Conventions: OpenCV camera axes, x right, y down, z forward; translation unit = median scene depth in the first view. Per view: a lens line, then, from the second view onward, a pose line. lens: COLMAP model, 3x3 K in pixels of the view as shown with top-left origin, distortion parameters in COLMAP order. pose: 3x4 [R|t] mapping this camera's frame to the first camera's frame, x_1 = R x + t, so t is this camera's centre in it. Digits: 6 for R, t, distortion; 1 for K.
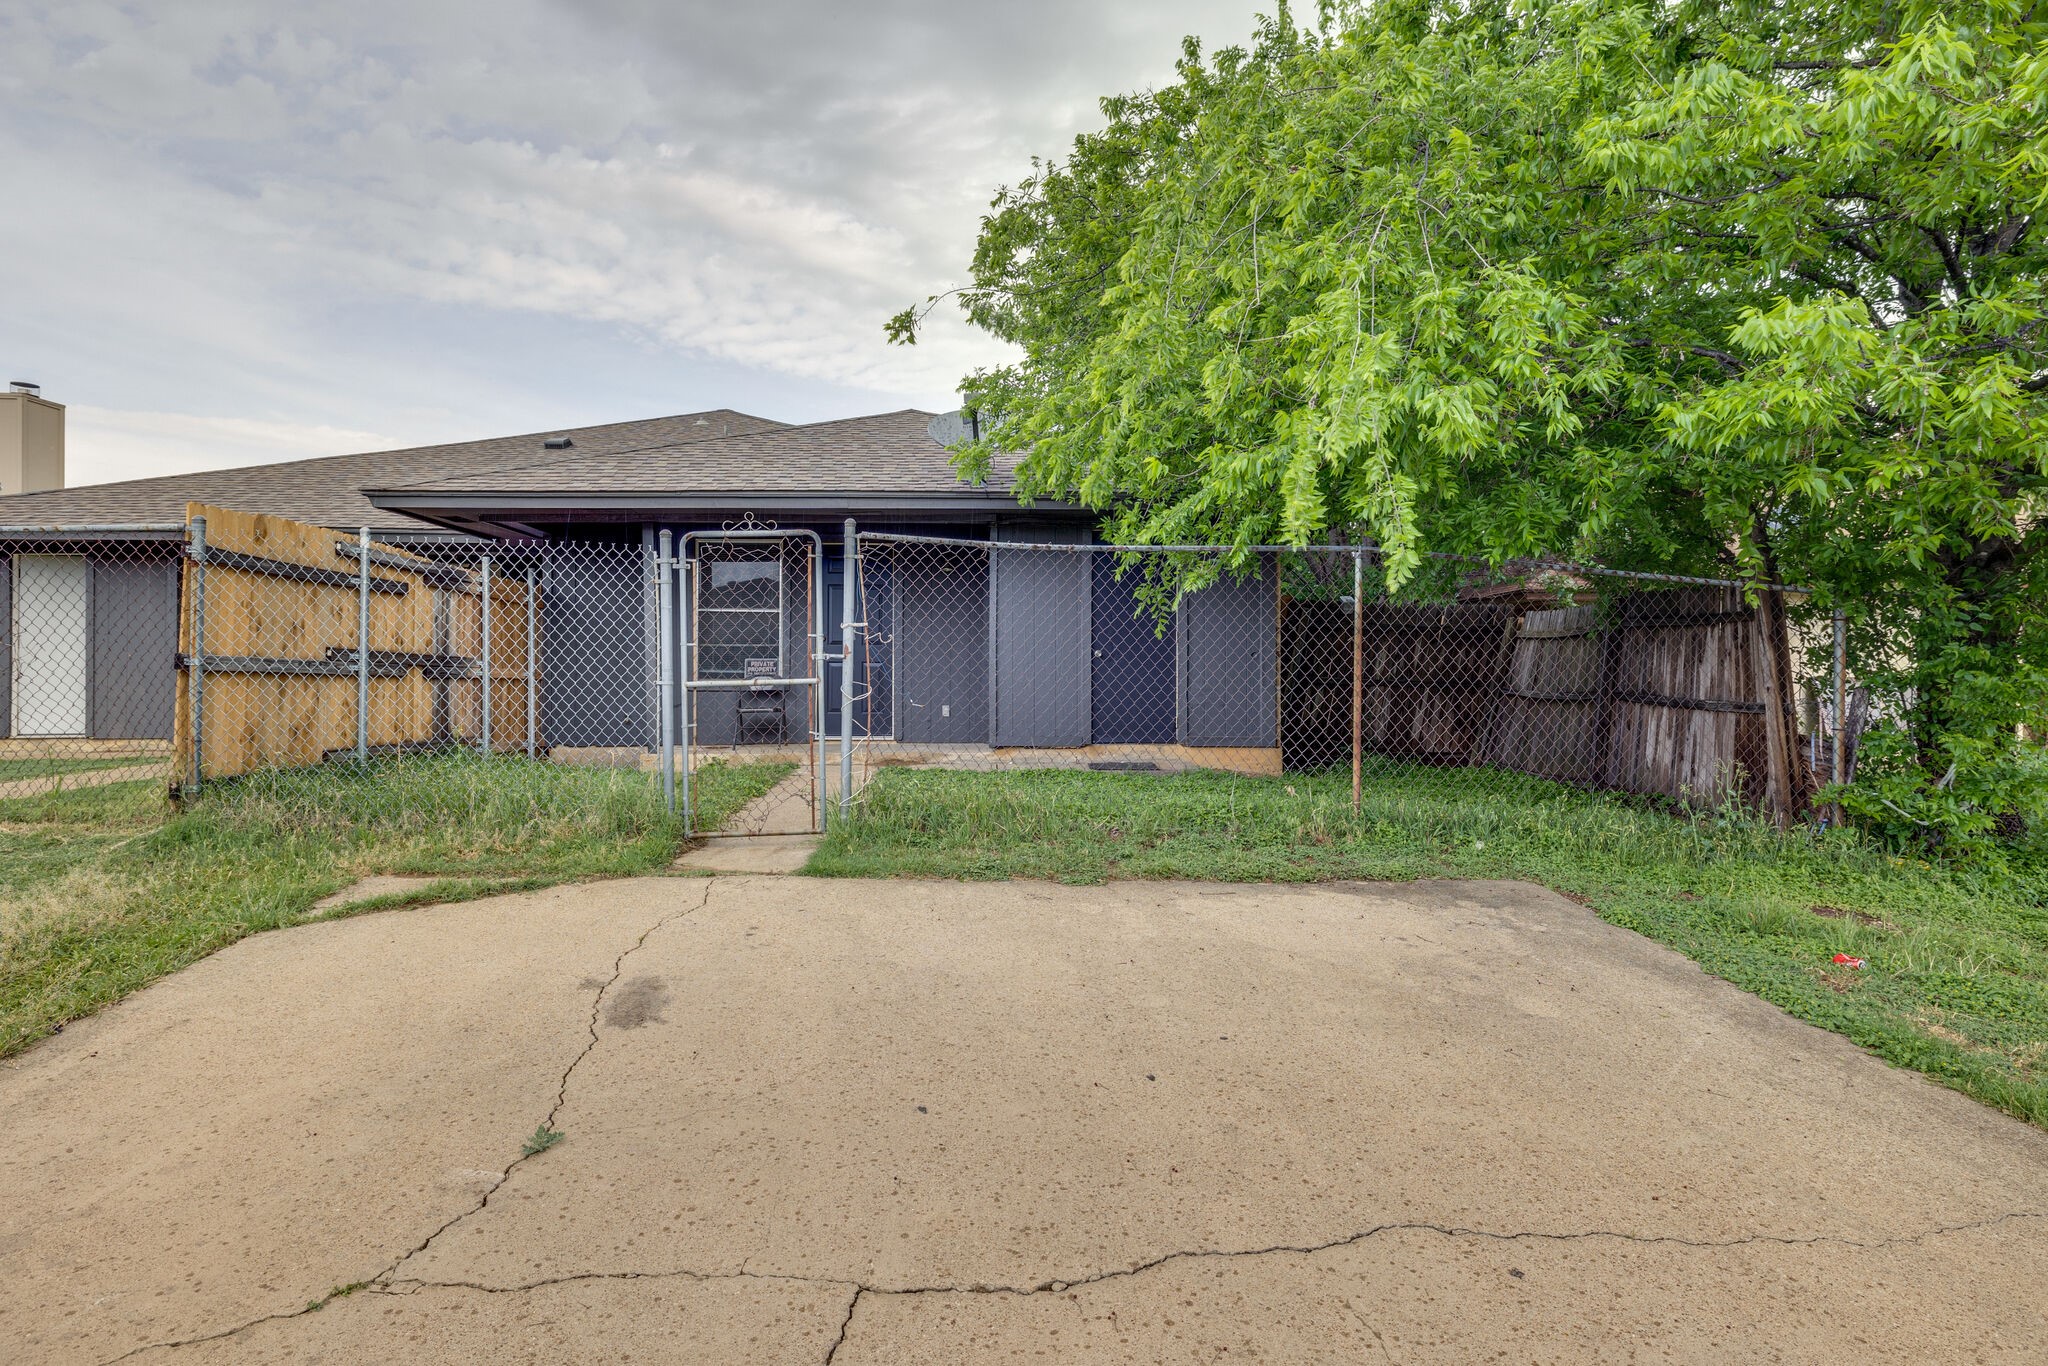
lens RADIAL K [[1073.3, 0, 1013.4], [0, 1073.3, 665.8], [0, 0, 1]] dist [0.001350, -0.000362]
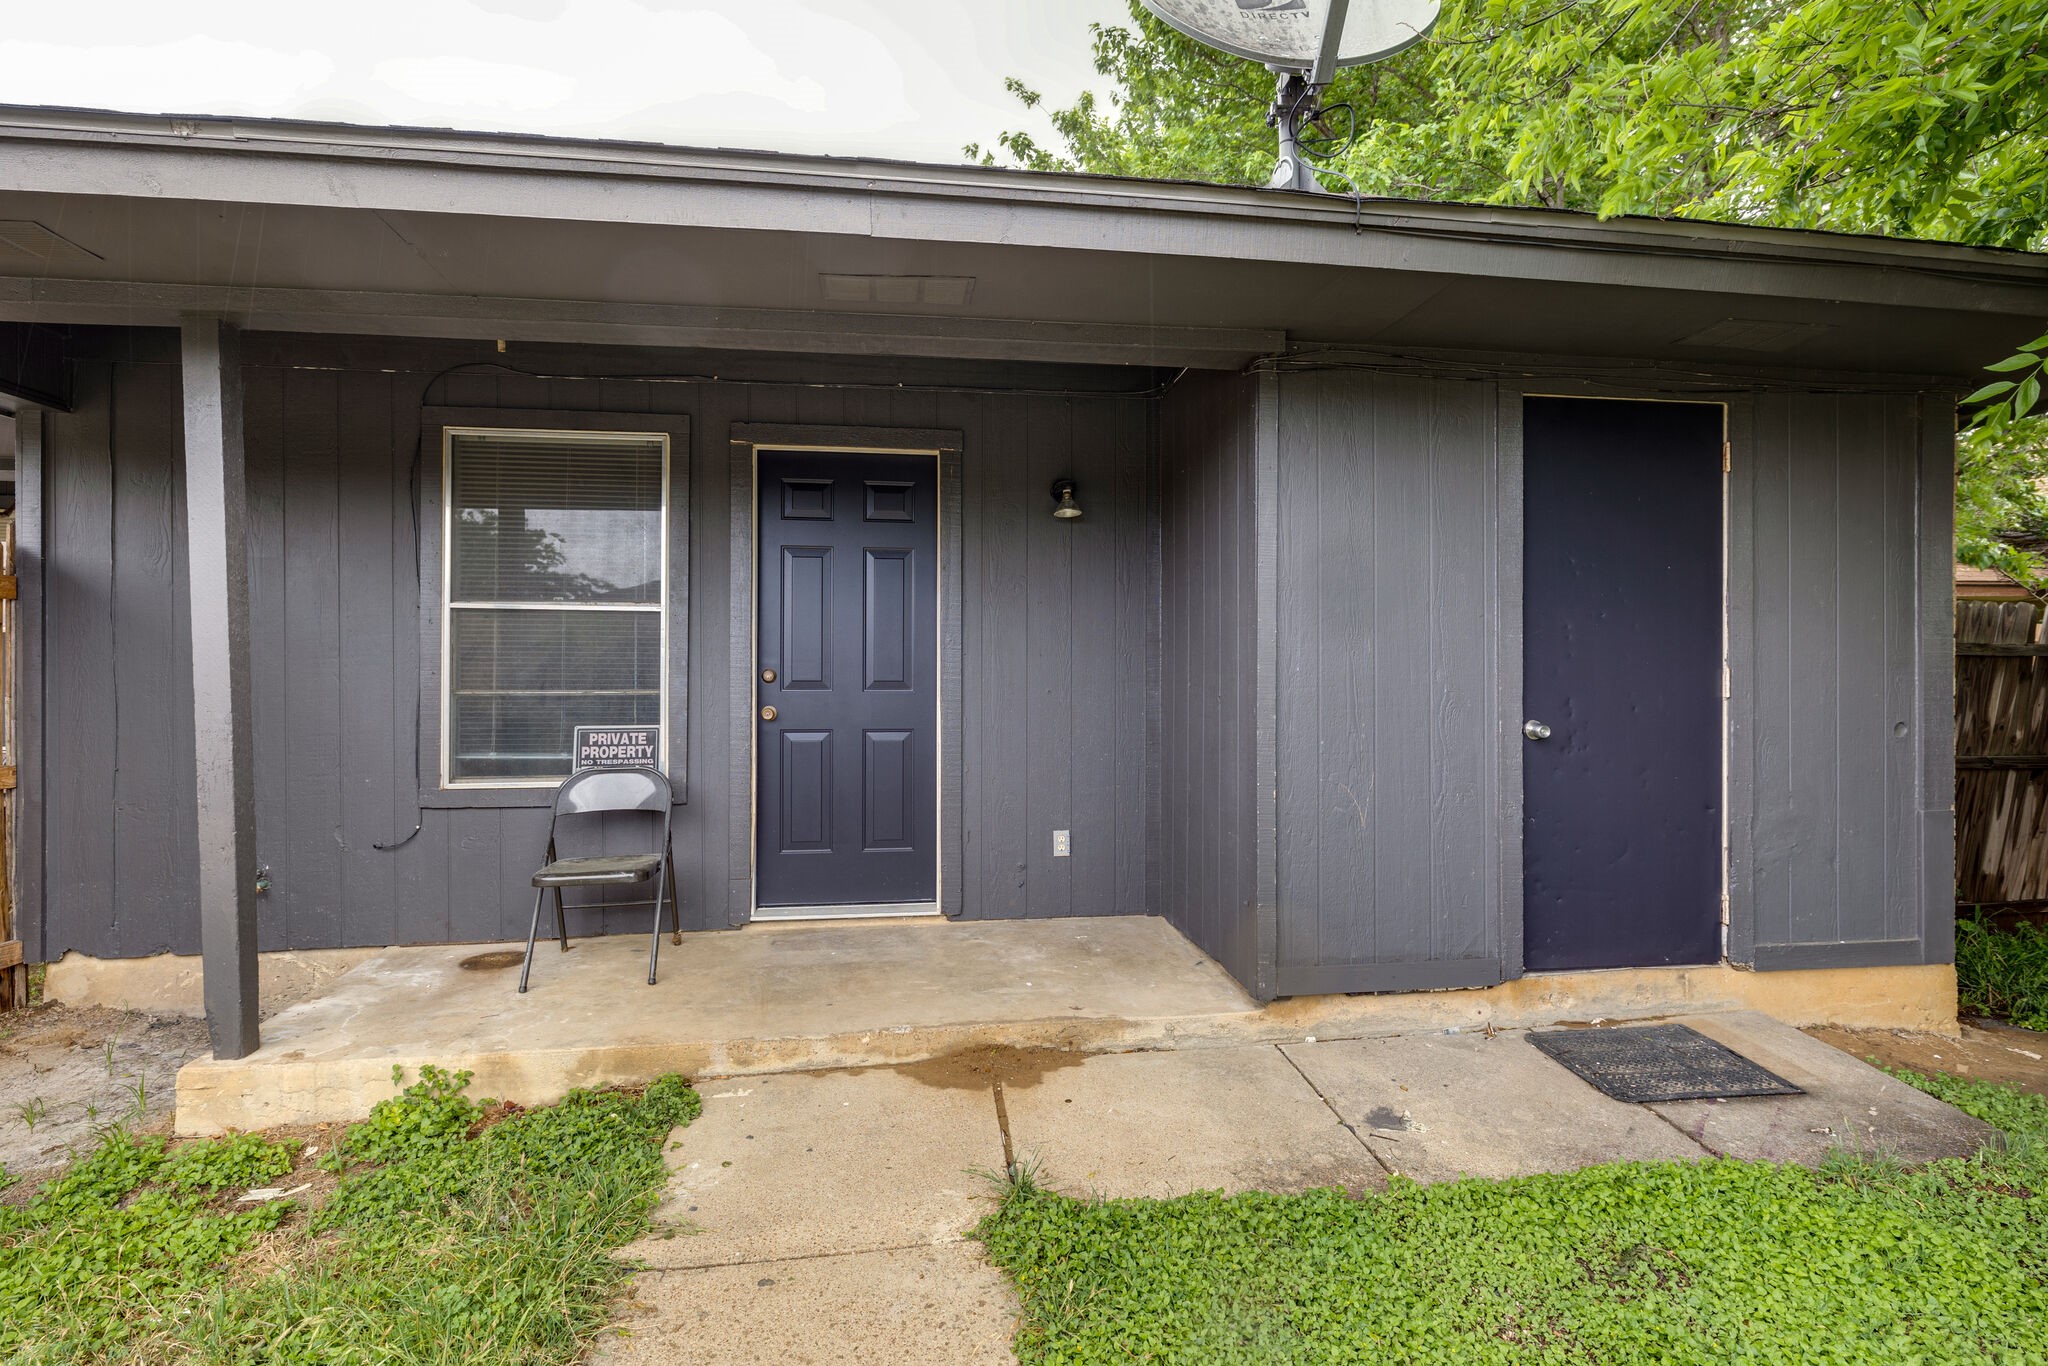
lens RADIAL K [[926.4, 0, 1018.5], [0, 926.4, 661.3], [0, 0, 1]] dist [-0.014252, -0.000172]
pose [[0.995082, 0.002263, 0.099026, -0.202374], [-0.002152, 0.999997, -0.001220, -0.052612], [-0.099028, 0.001001, 0.995084, 1.096866]]
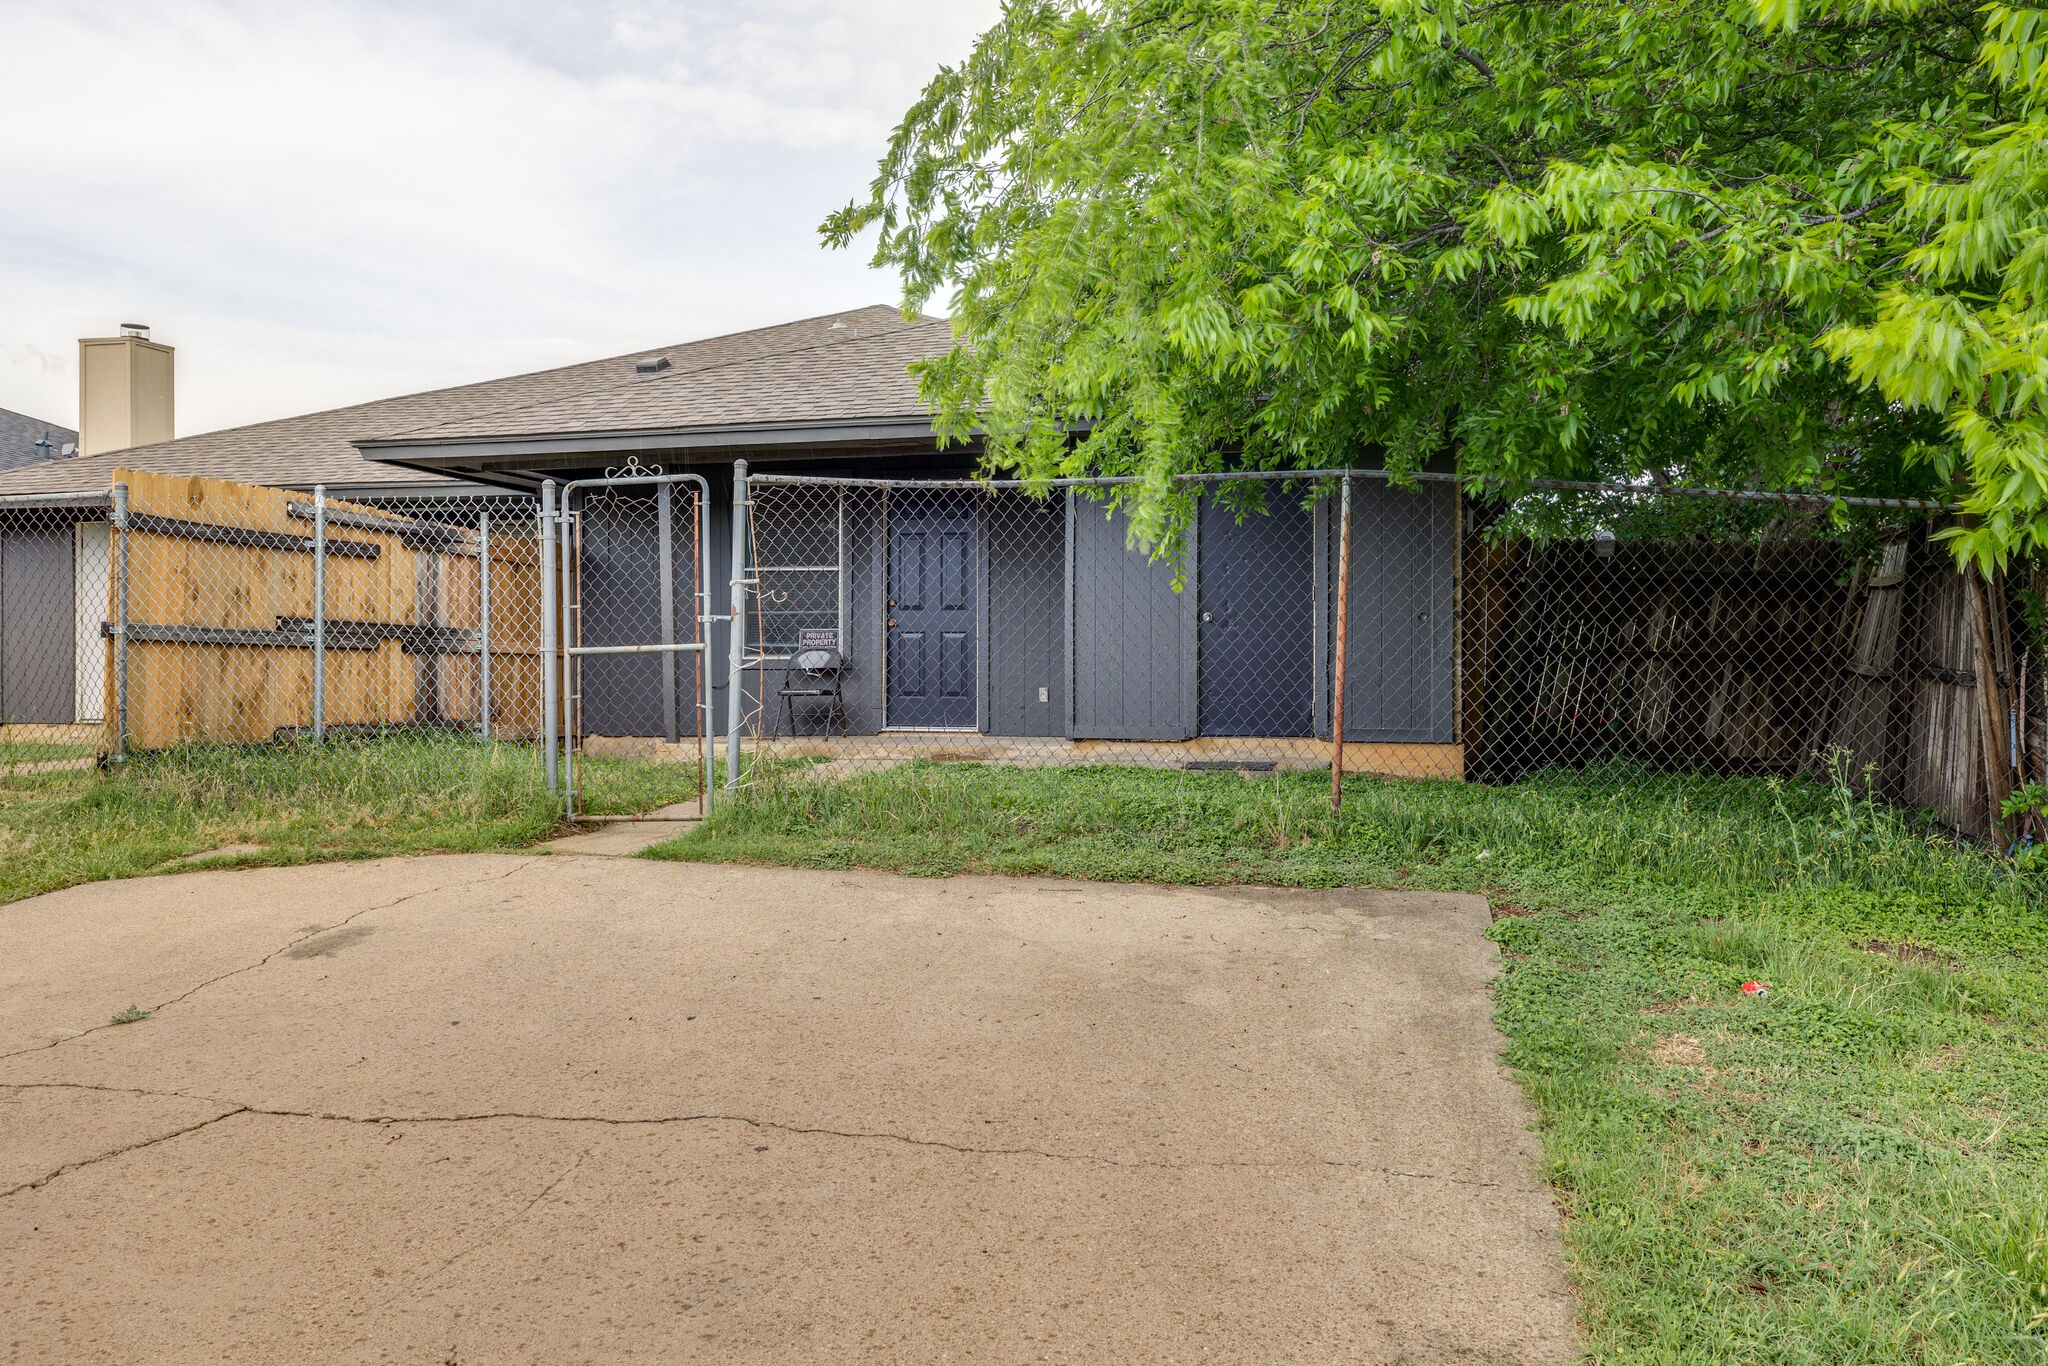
lens RADIAL K [[1582.6, 0, 1023.0], [0, 1582.6, 673.4], [0, 0, 1]] dist [-0.002607, 0.004326]
pose [[0.963796, -0.001129, -0.266637, 0.391446], [0.005146, 0.999884, 0.014367, 0.018033], [0.266590, -0.015219, 0.963690, -0.165844]]
